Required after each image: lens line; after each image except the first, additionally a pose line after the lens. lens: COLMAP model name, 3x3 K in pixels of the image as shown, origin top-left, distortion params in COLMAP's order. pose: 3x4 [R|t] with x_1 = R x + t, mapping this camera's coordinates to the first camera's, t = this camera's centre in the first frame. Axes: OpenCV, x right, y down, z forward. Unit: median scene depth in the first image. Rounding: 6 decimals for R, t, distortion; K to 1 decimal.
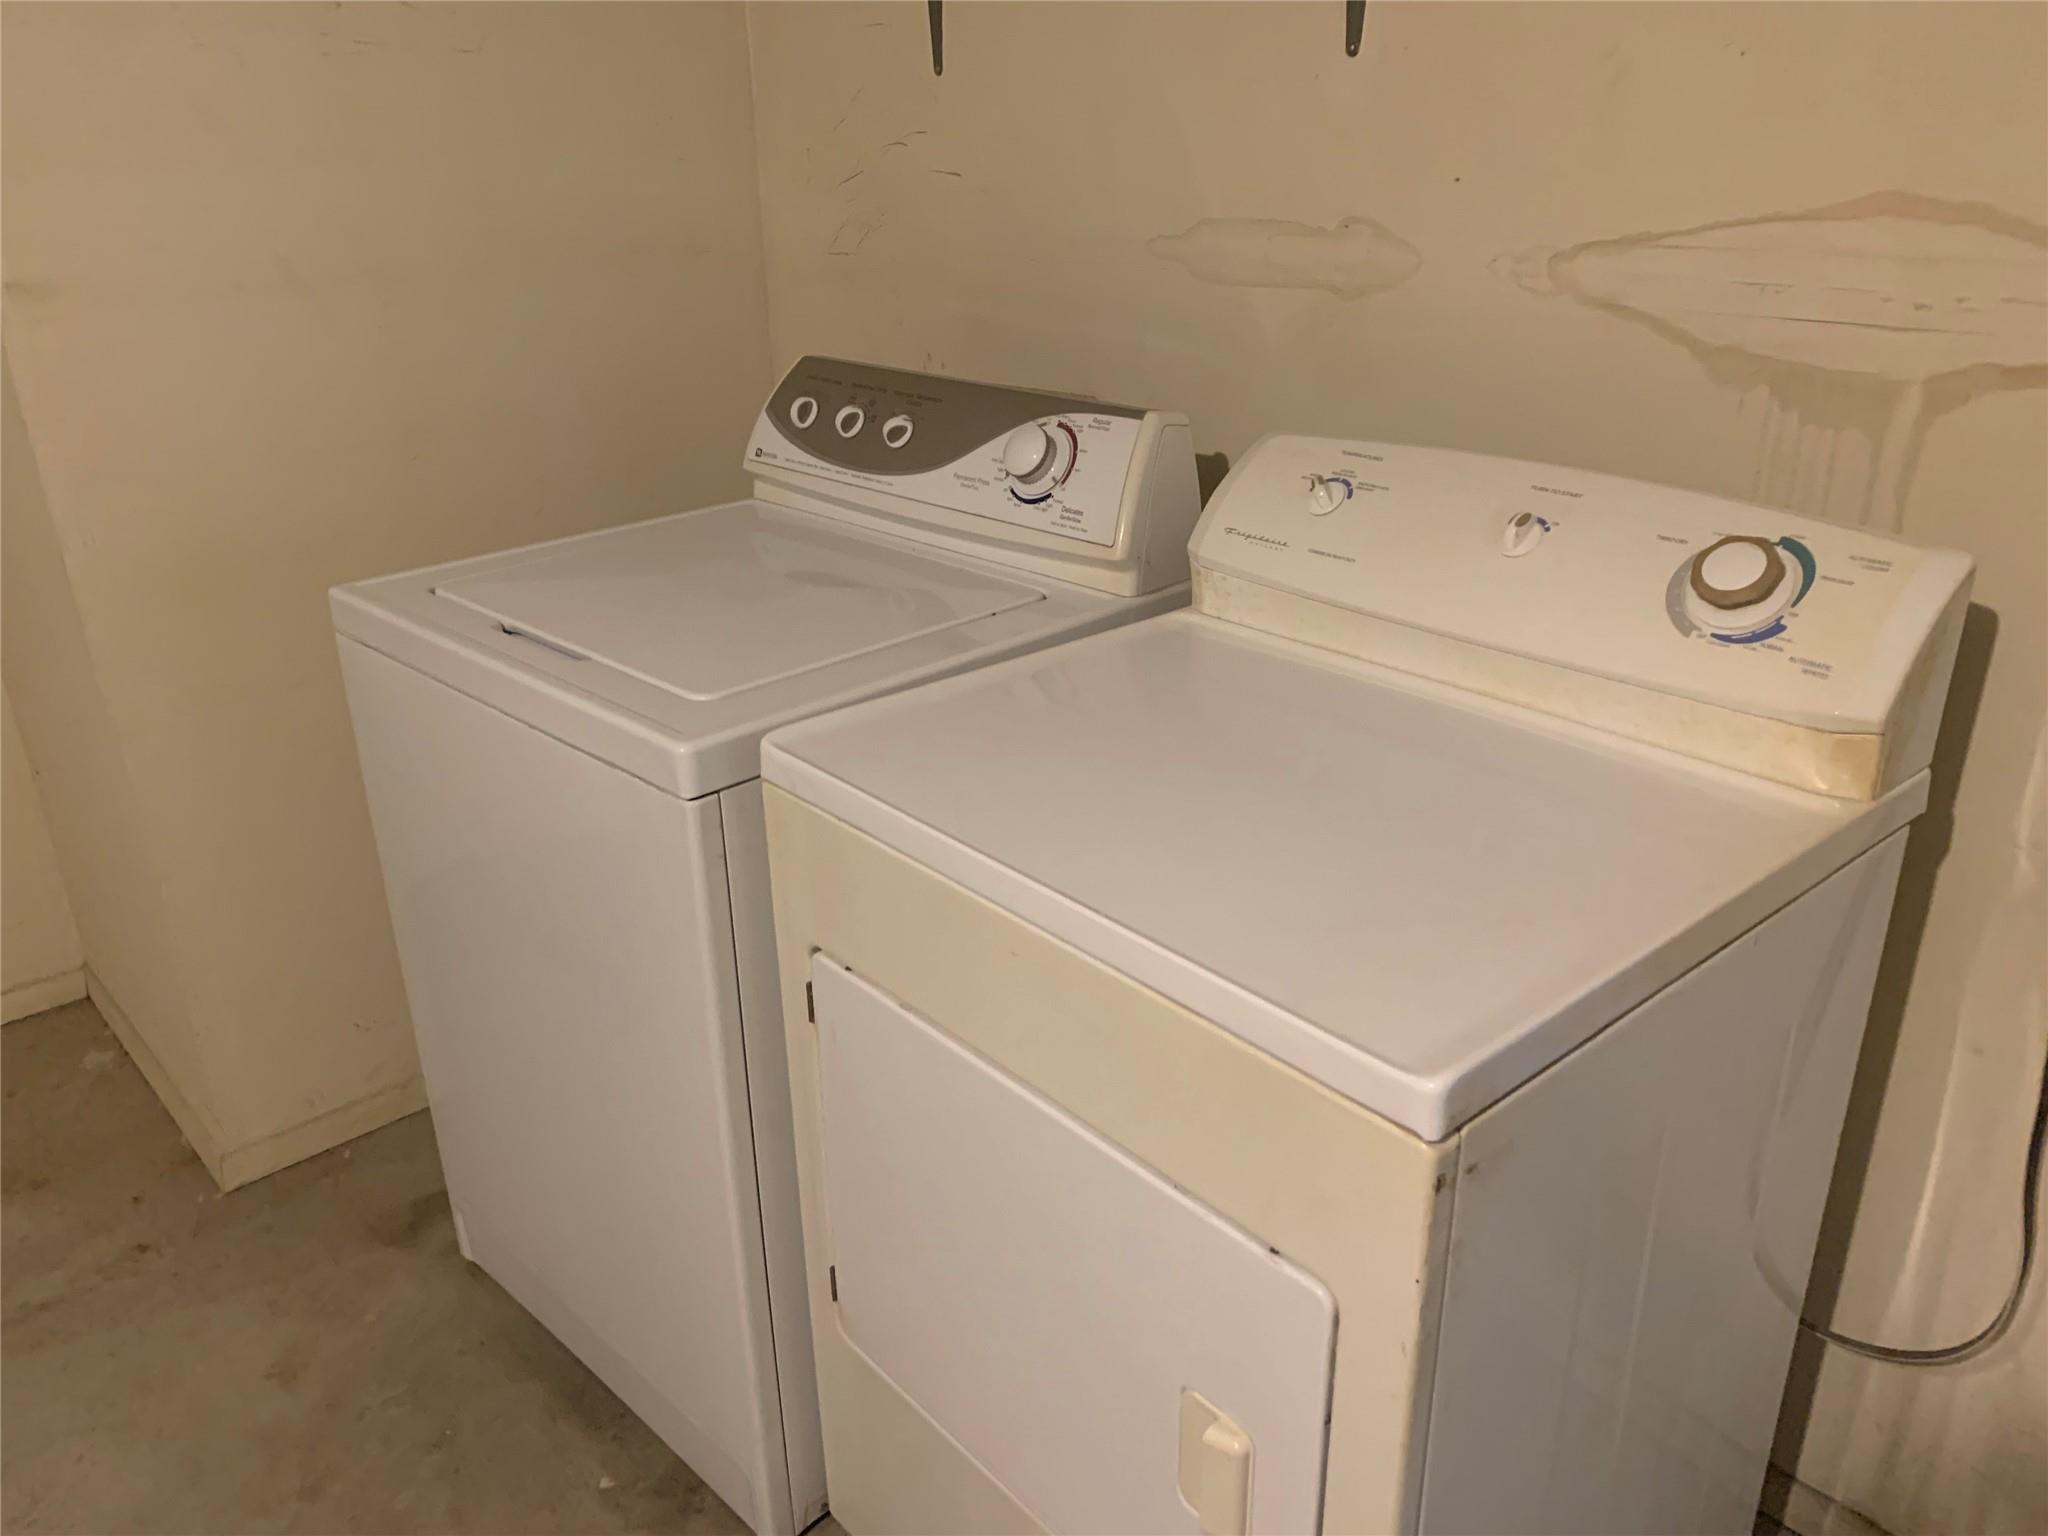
lens RADIAL K [[1582.7, 0, 1027.8], [0, 1582.7, 779.1], [0, 0, 1]] dist [0.037104, -0.038627]
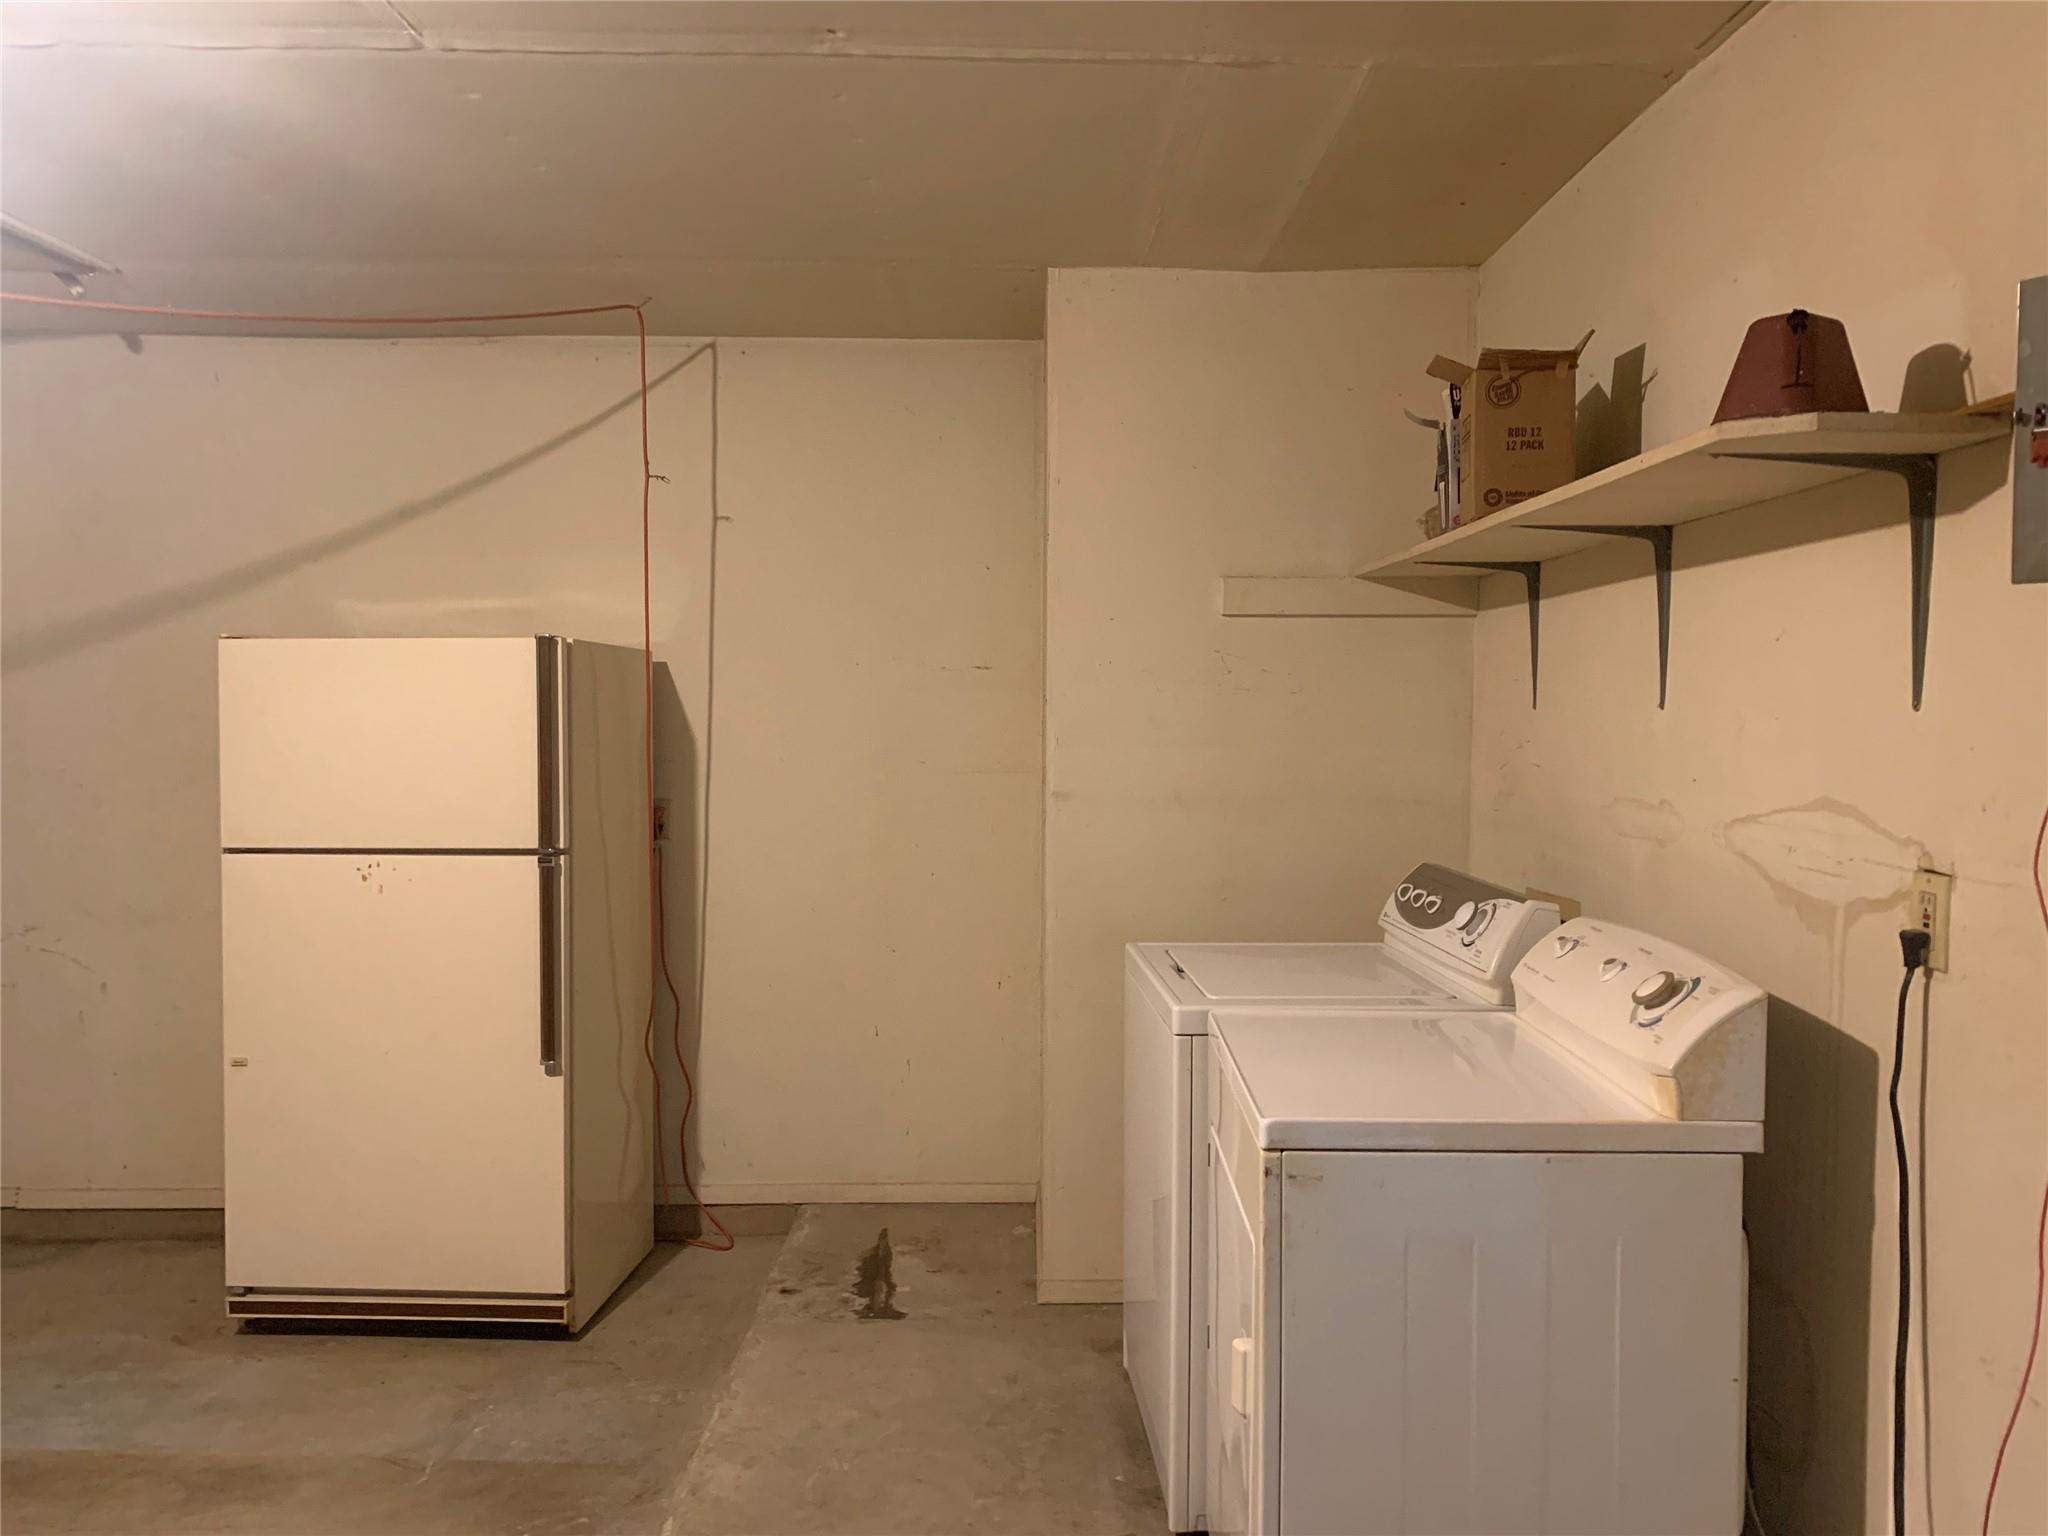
lens RADIAL K [[1582.7, 0, 1022.5], [0, 1582.7, 761.5], [0, 0, 1]] dist [0.037104, -0.038627]
pose [[0.739729, 0.049296, -0.671096, 0.804123], [-0.284220, 0.926874, -0.245203, 0.196816], [0.609934, 0.372123, 0.699646, -0.553871]]
